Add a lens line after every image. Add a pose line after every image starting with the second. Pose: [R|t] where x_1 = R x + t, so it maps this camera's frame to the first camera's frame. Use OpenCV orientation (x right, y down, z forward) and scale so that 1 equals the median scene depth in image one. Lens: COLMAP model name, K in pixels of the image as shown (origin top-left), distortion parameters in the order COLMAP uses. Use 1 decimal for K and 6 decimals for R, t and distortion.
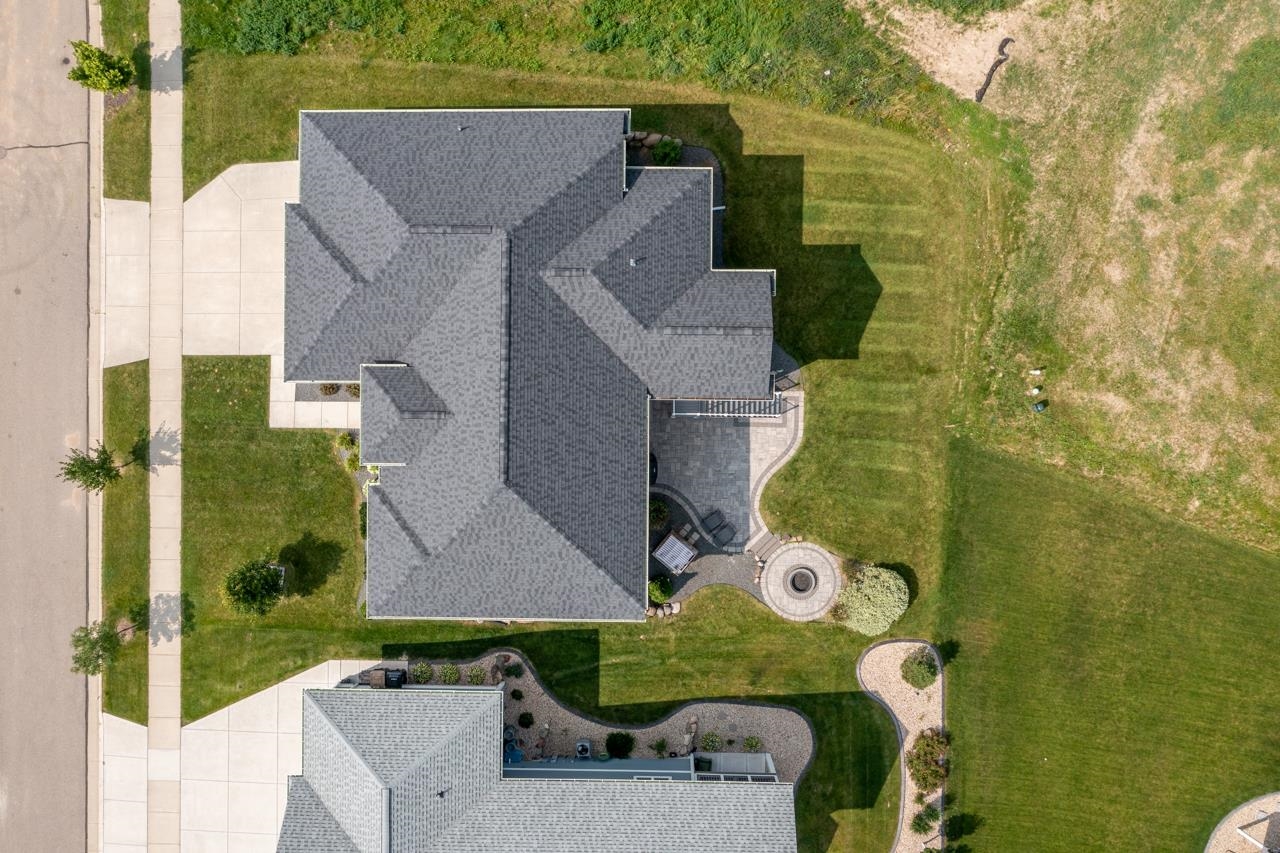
lens RADIAL K [[1016.4, 0, 637.2], [0, 1016.4, 429.8], [0, 0, 1]] dist [-0.002217, 0.007544]
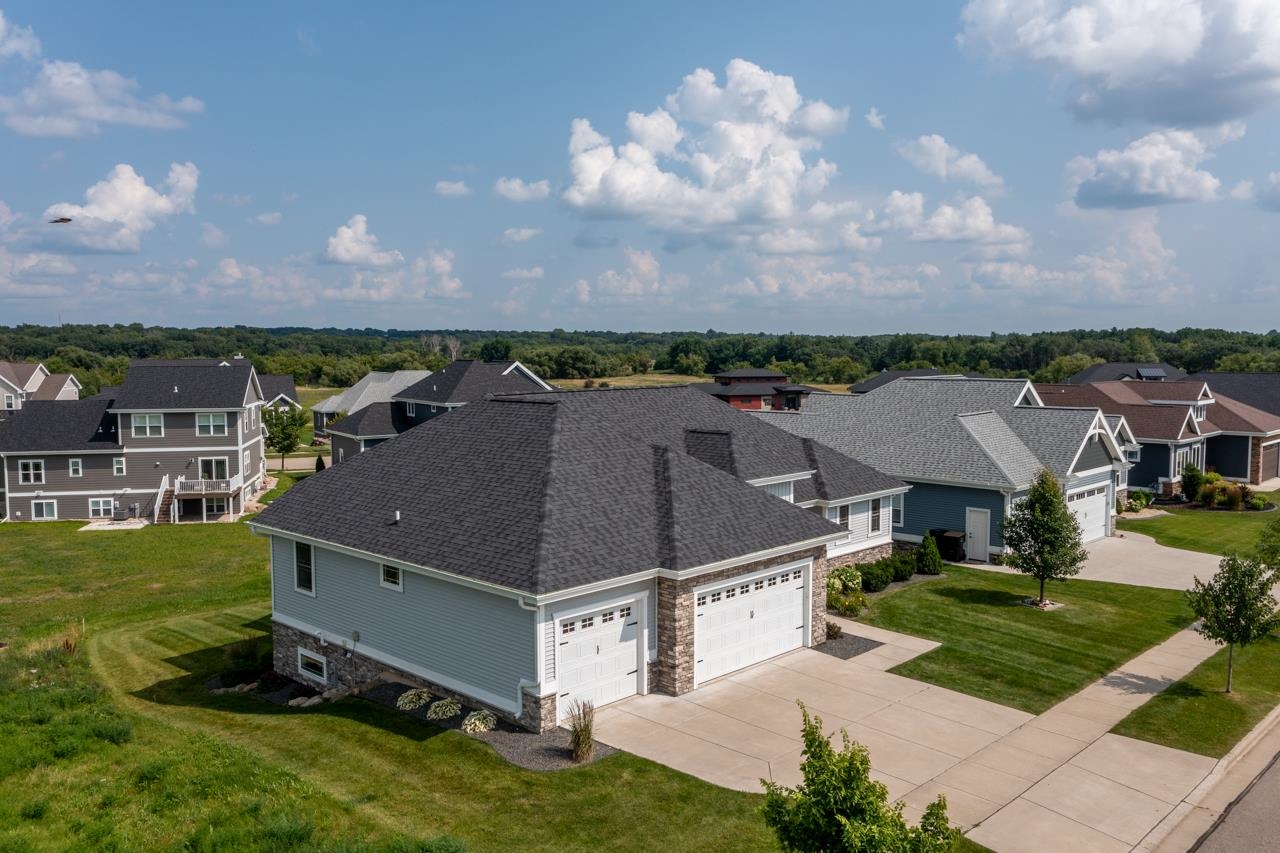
lens RADIAL K [[1017.0, 0, 638.7], [0, 1017.0, 448.9], [0, 0, 1]] dist [0.012260, 0.010714]
pose [[-0.721002, -0.037839, 0.691899, -0.639420], [0.692502, -0.074544, 0.717554, -0.568014], [0.024426, 0.996500, 0.079950, 0.789568]]
